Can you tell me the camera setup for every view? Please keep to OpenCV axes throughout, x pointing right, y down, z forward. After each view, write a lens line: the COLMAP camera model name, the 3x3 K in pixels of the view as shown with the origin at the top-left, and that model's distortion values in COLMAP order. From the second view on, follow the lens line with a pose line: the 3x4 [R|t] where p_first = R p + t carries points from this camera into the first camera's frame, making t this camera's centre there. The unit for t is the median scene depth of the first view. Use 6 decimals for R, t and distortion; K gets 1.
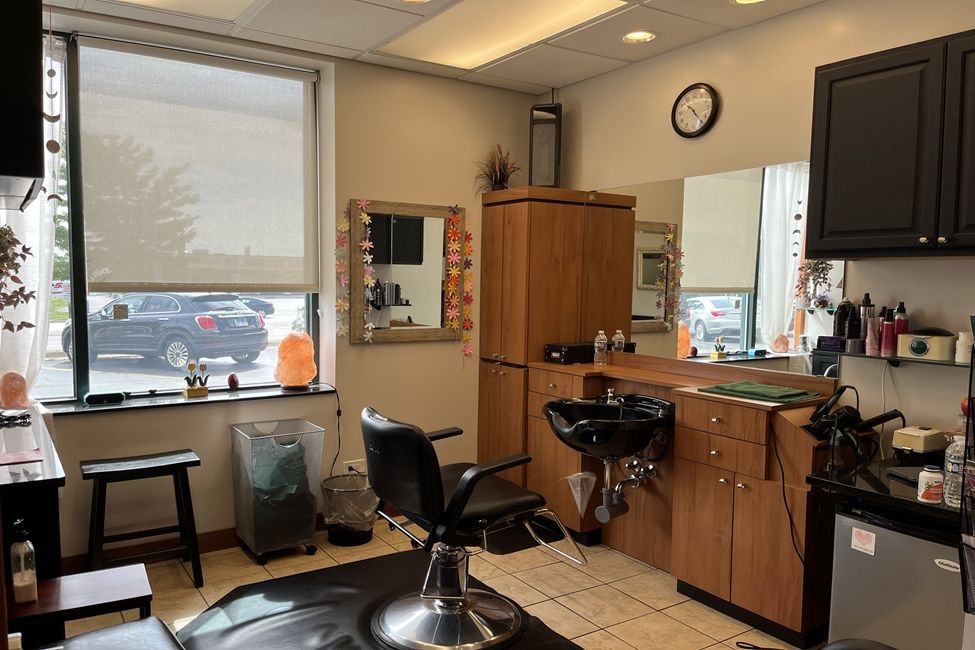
lens RADIAL K [[741.3, 0, 480.4], [0, 741.3, 338.4], [0, 0, 1]] dist [0.078968, -0.116856]
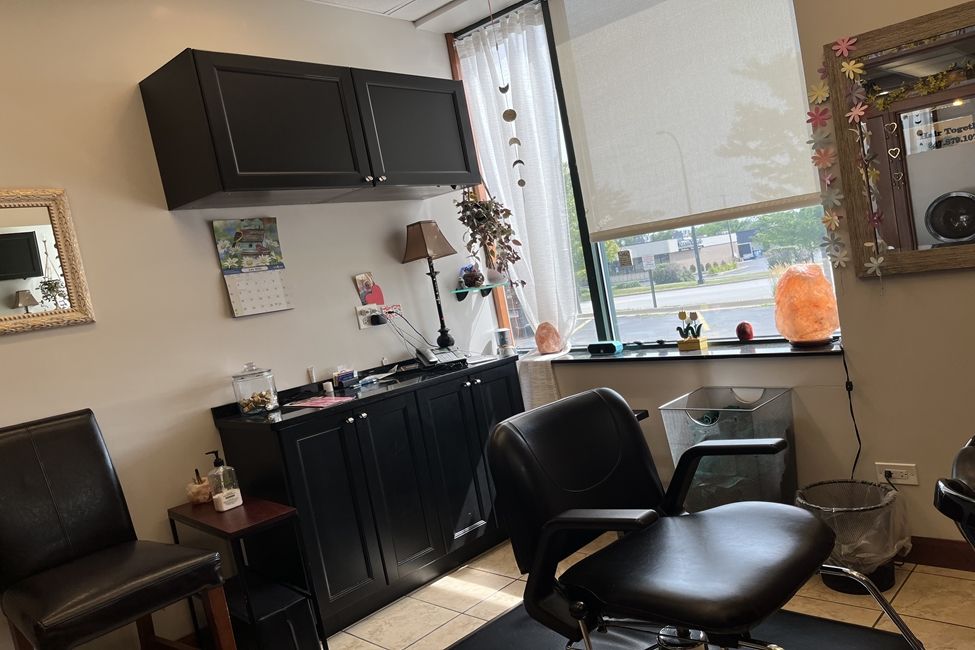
lens RADIAL K [[741.3, 0, 480.4], [0, 741.3, 338.4], [0, 0, 1]] dist [0.078968, -0.116856]
pose [[0.231382, 0.042763, -0.971923, 0.371373], [0.075995, 0.995186, 0.061879, -0.005921], [0.969890, -0.088179, 0.227018, 0.551973]]
